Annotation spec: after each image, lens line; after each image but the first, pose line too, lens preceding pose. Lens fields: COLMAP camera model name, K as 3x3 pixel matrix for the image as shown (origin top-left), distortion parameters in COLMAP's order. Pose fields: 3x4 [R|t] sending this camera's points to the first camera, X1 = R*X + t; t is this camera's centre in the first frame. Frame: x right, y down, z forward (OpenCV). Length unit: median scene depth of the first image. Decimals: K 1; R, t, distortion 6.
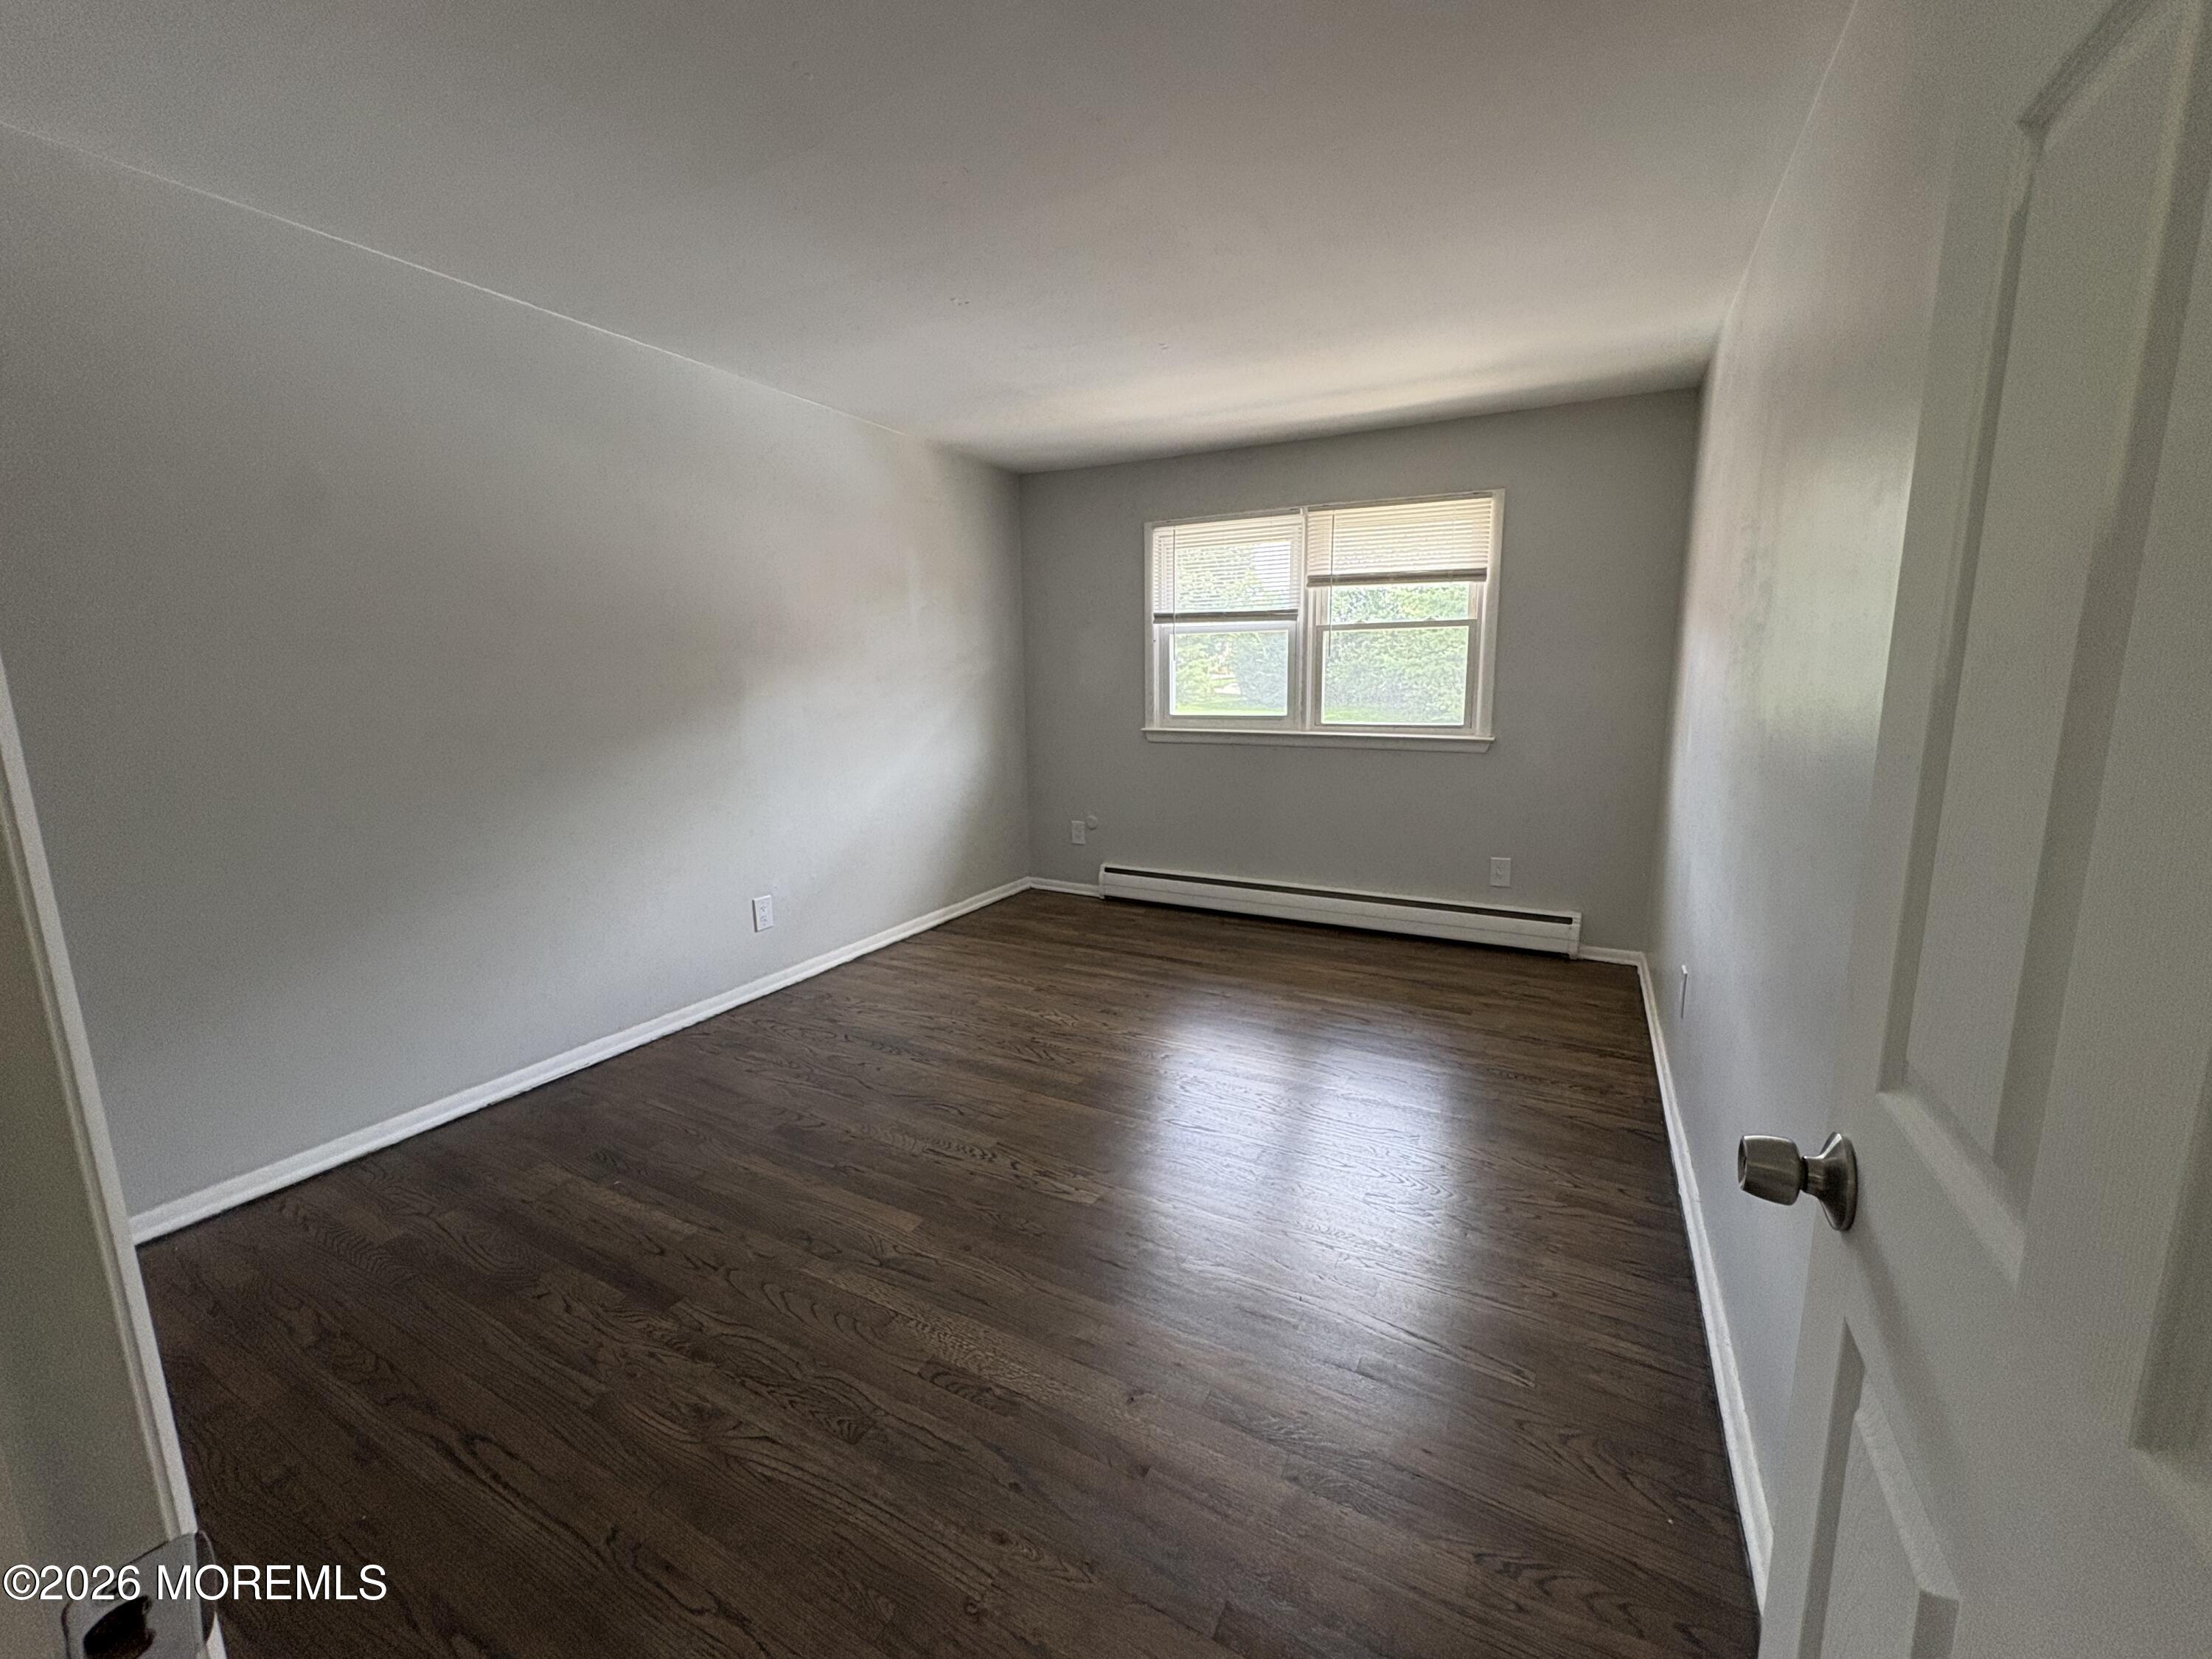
lens RADIAL K [[878.0, 0, 1104.8], [0, 878.0, 844.1], [0, 0, 1]] dist [0.000013, 0.000642]
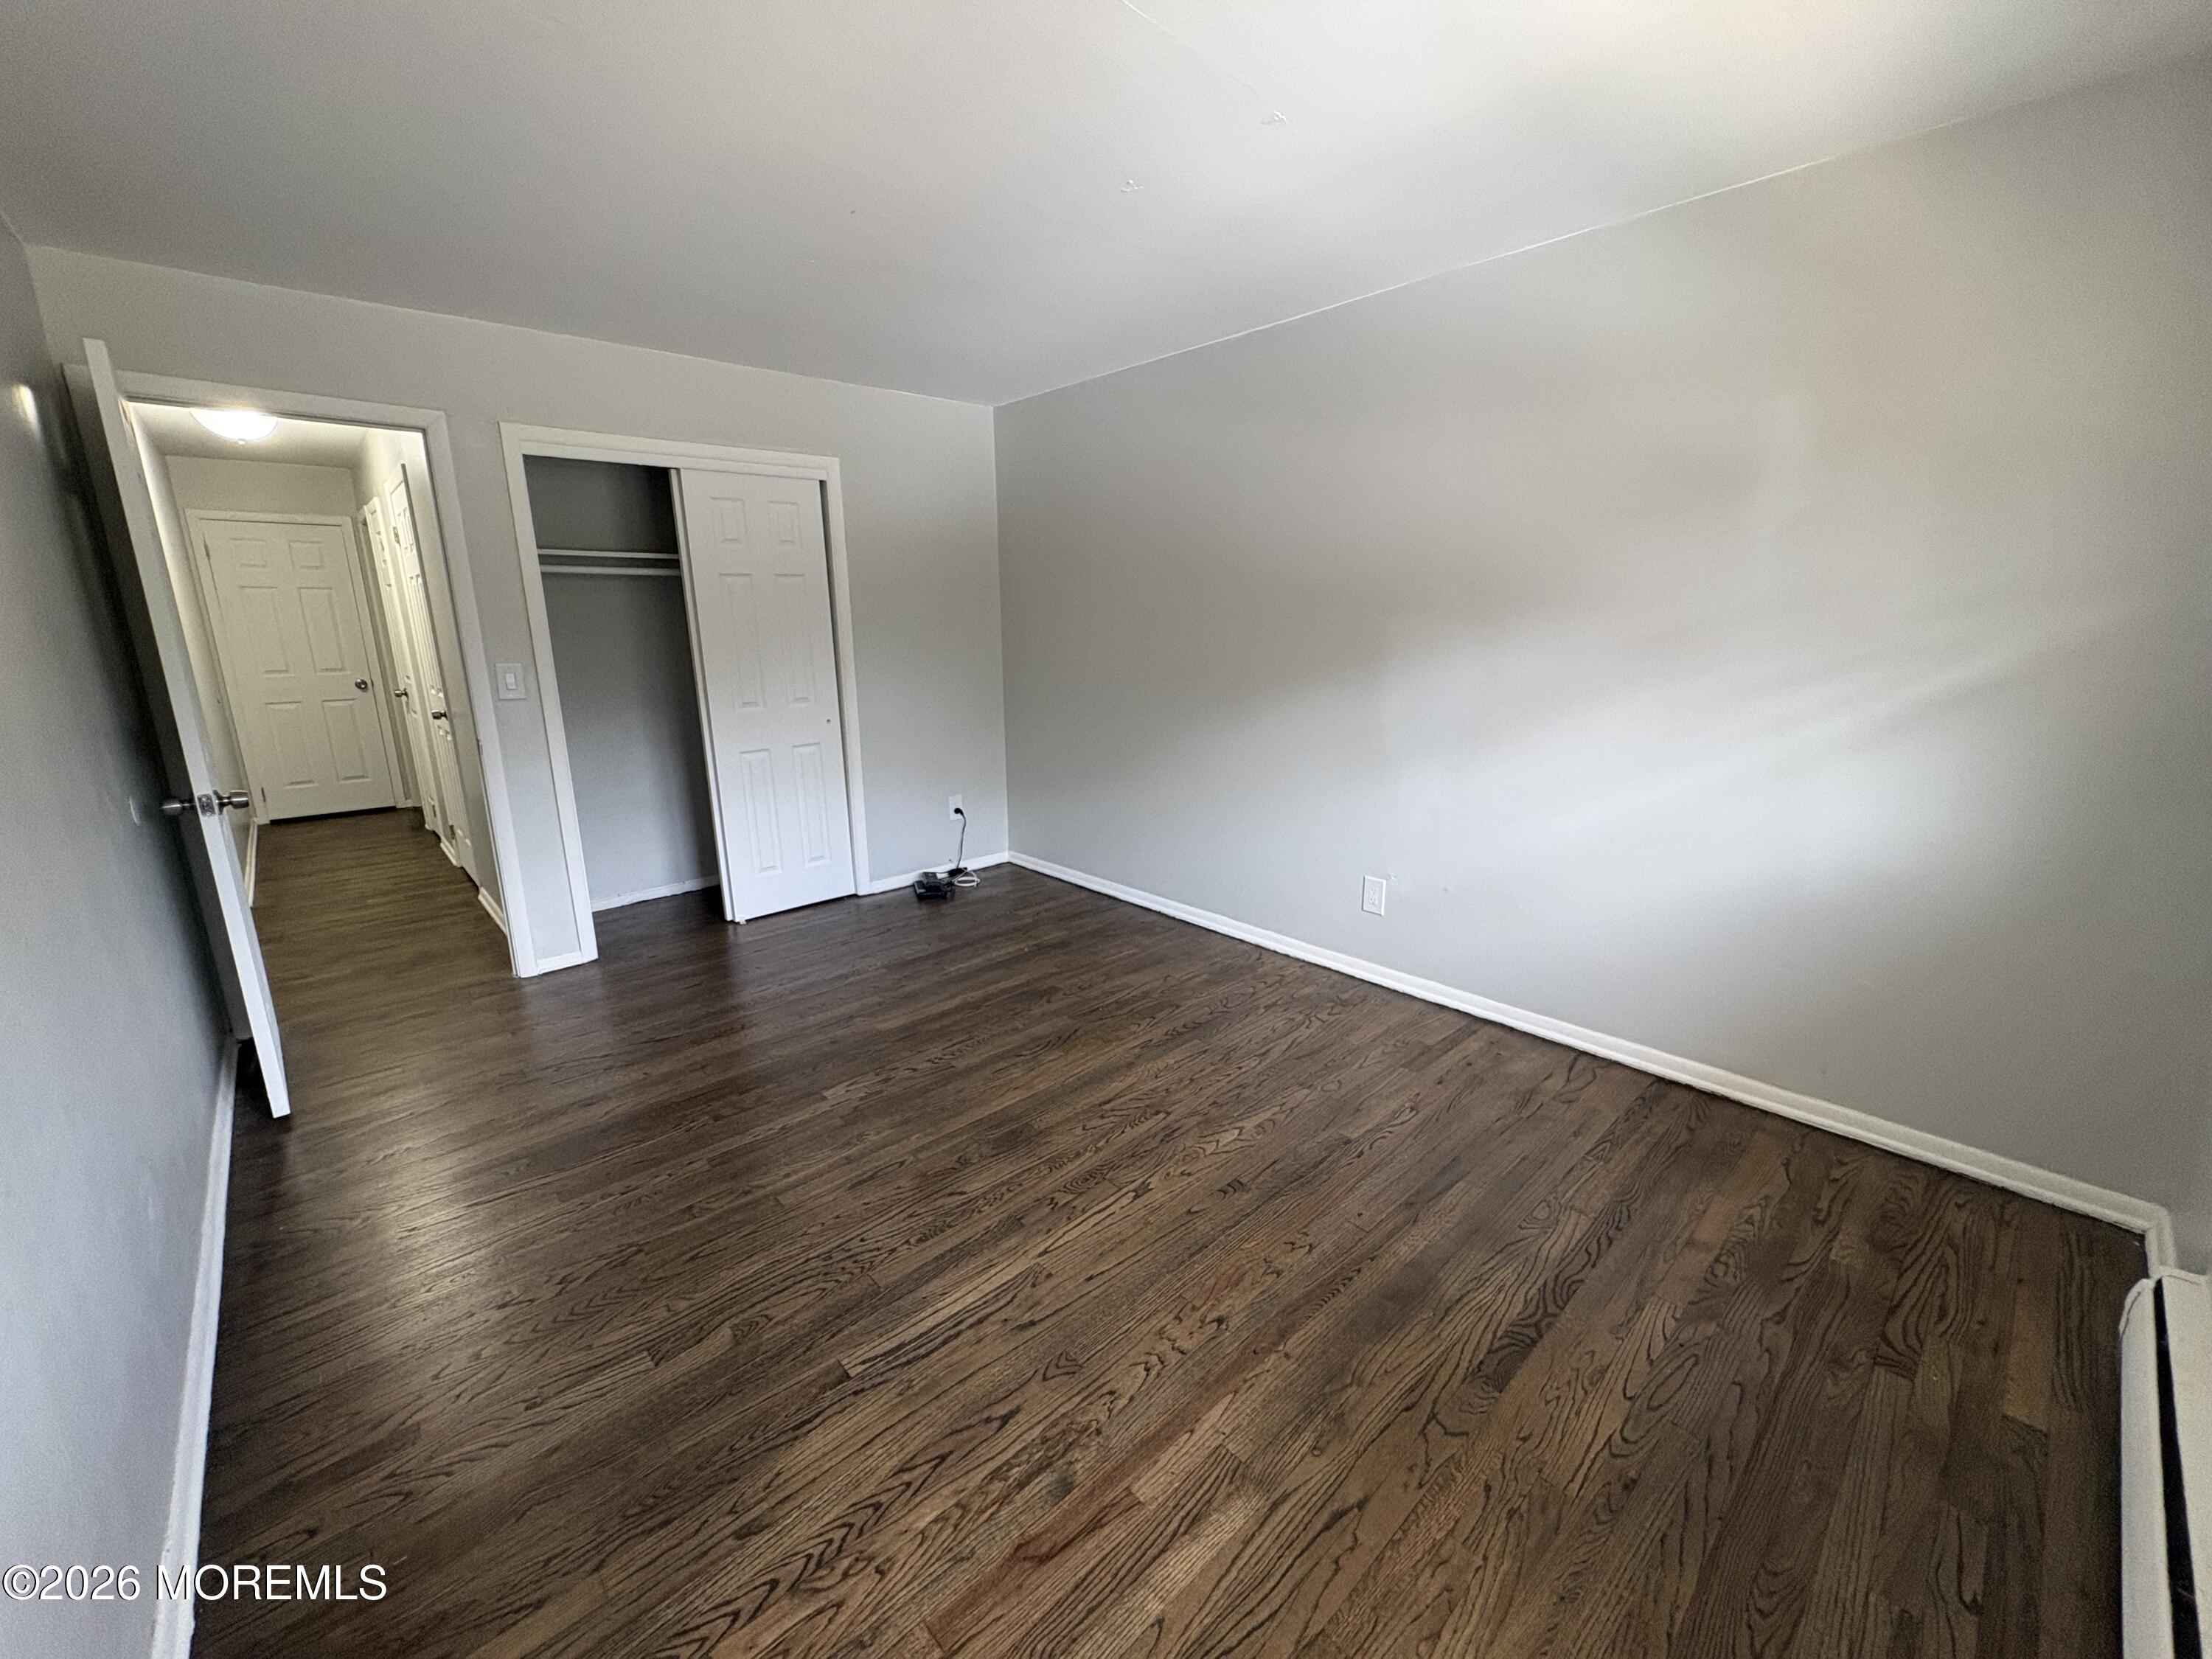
lens RADIAL K [[878.0, 0, 1111.6], [0, 878.0, 836.9], [0, 0, 1]] dist [0.000013, 0.000642]
pose [[-0.327613, 0.242428, -0.913180, 0.552676], [-0.172767, 0.934853, 0.310164, -0.228029], [0.928882, 0.259381, -0.264386, 1.018875]]
